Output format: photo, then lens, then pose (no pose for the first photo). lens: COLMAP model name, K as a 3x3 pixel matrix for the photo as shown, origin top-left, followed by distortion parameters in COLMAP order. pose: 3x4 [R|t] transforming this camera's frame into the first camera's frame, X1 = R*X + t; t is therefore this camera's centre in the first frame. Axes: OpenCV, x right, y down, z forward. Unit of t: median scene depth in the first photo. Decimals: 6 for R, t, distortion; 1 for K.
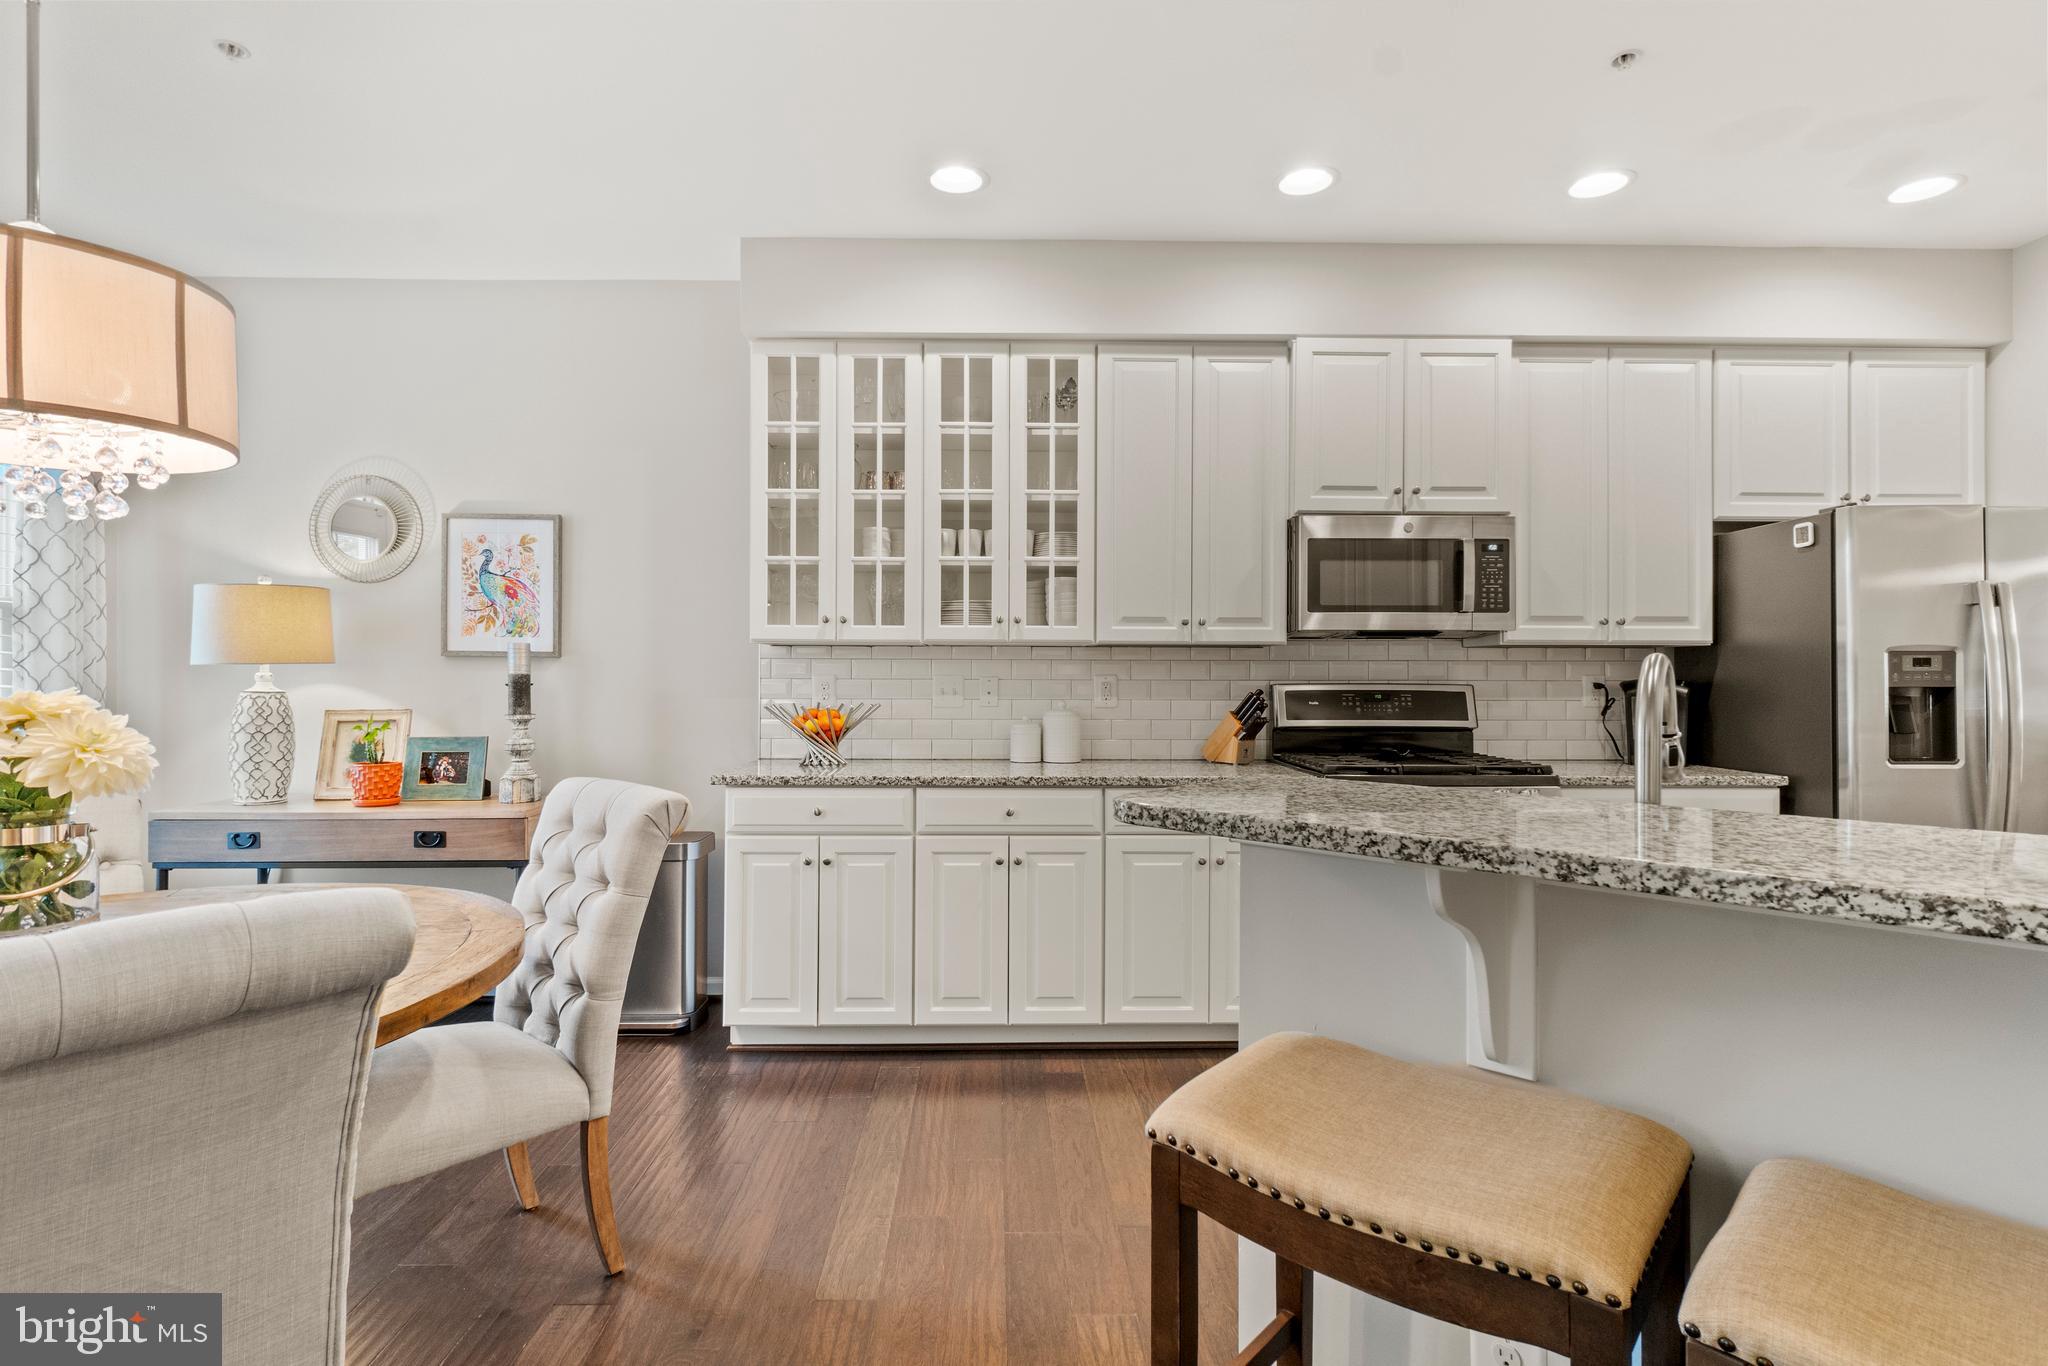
lens RADIAL K [[963.4, 0, 1021.6], [0, 963.4, 673.3], [0, 0, 1]] dist [0.005368, 0.000394]
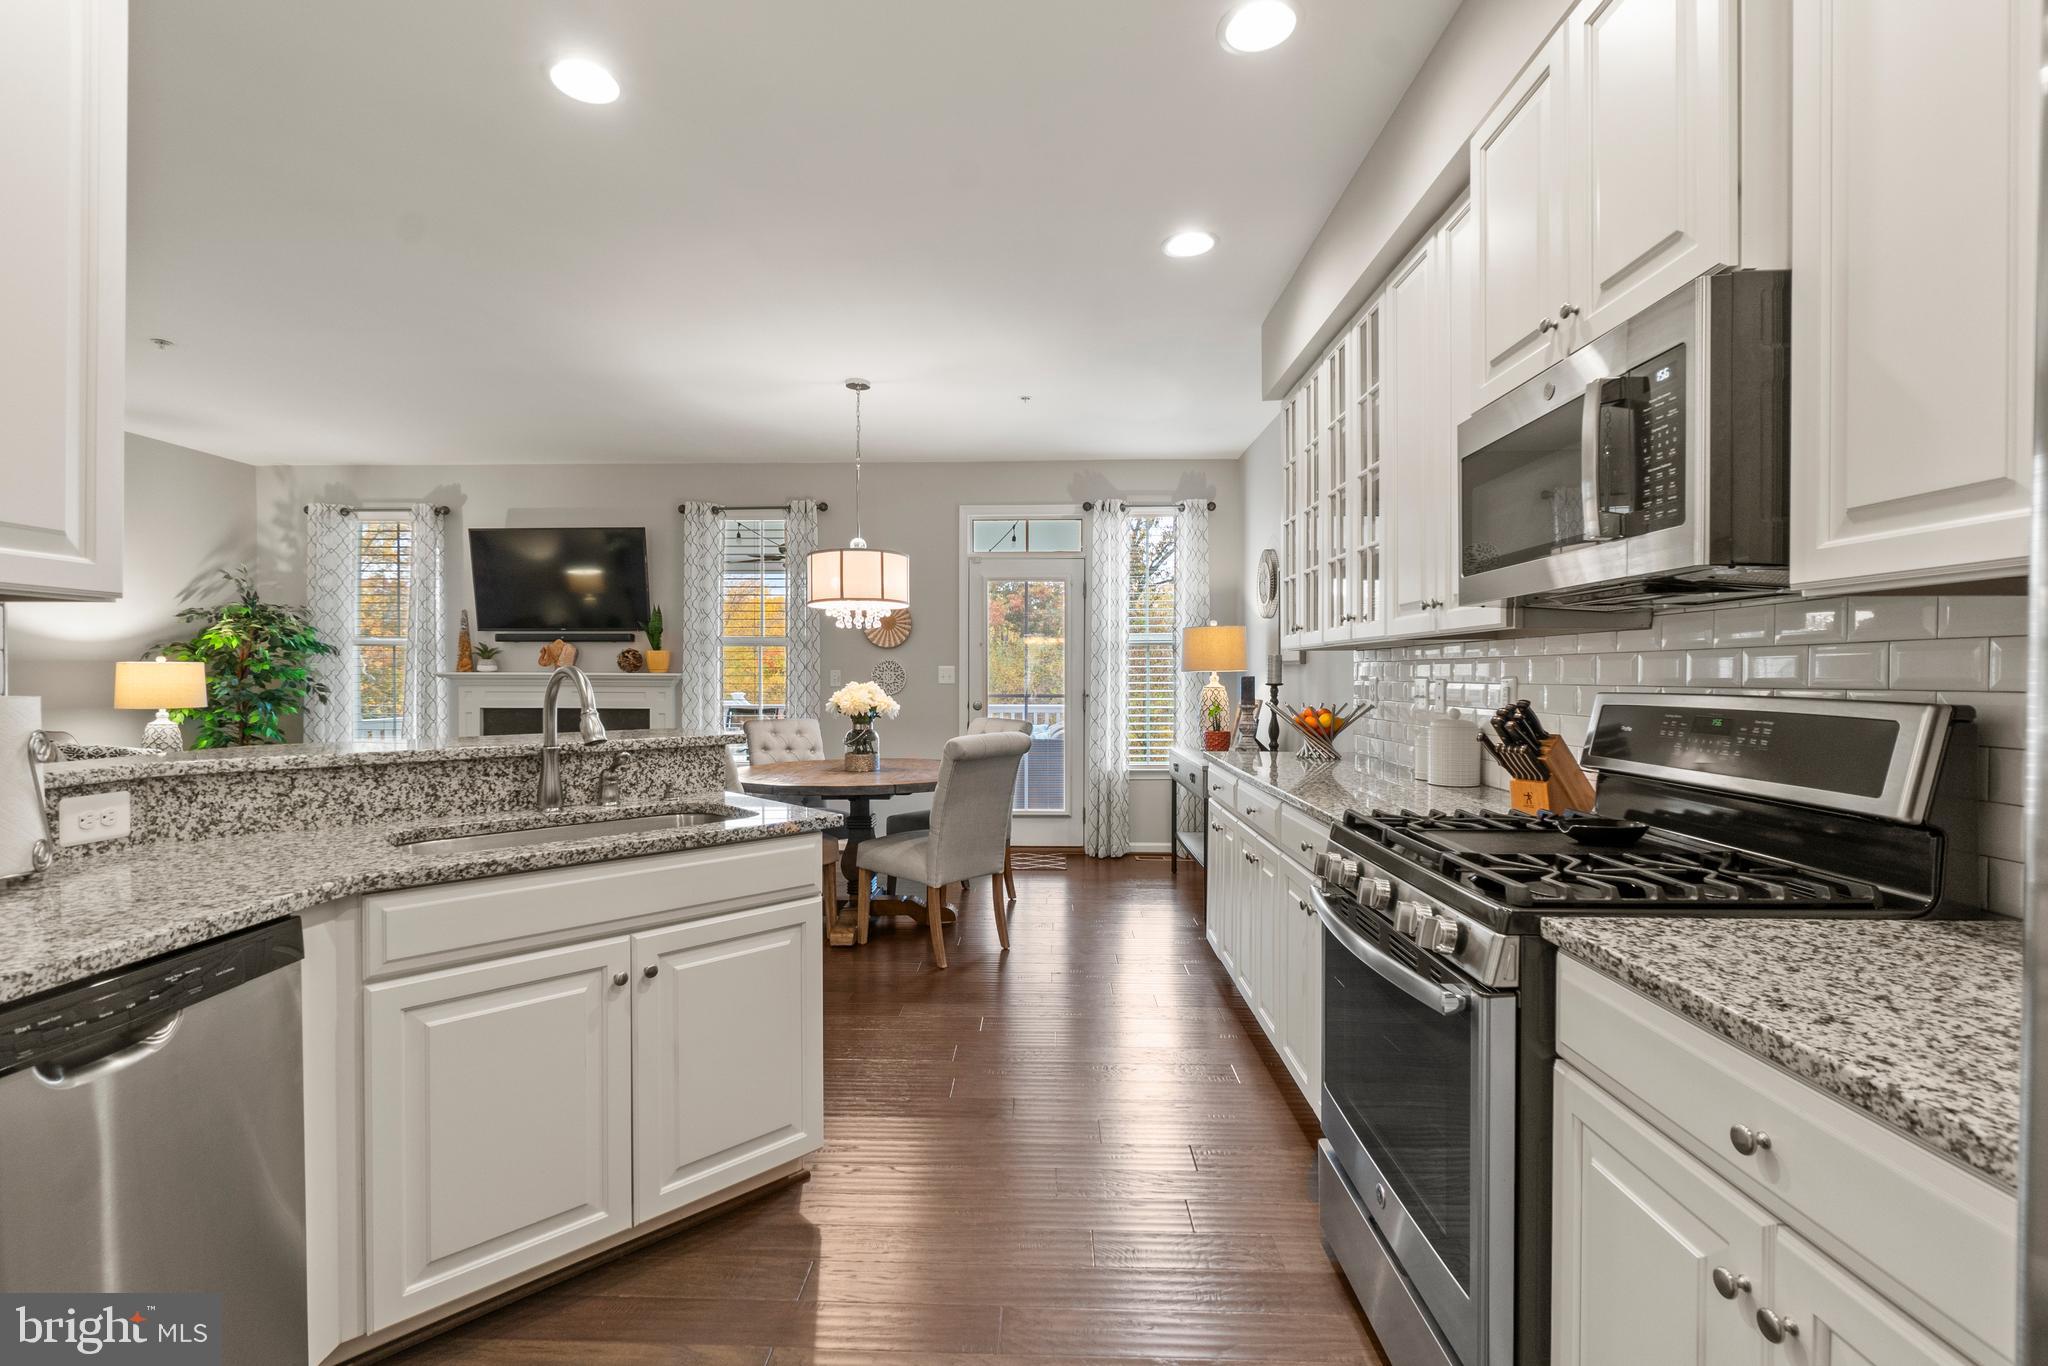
lens RADIAL K [[915.1, 0, 1012.8], [0, 915.1, 679.6], [0, 0, 1]] dist [-0.000686, -0.000275]
pose [[-0.059126, 0.001706, -0.998249, 0.884844], [0.002488, 0.999996, 0.001562, 0.001315], [0.998247, -0.002391, -0.059130, 0.725171]]
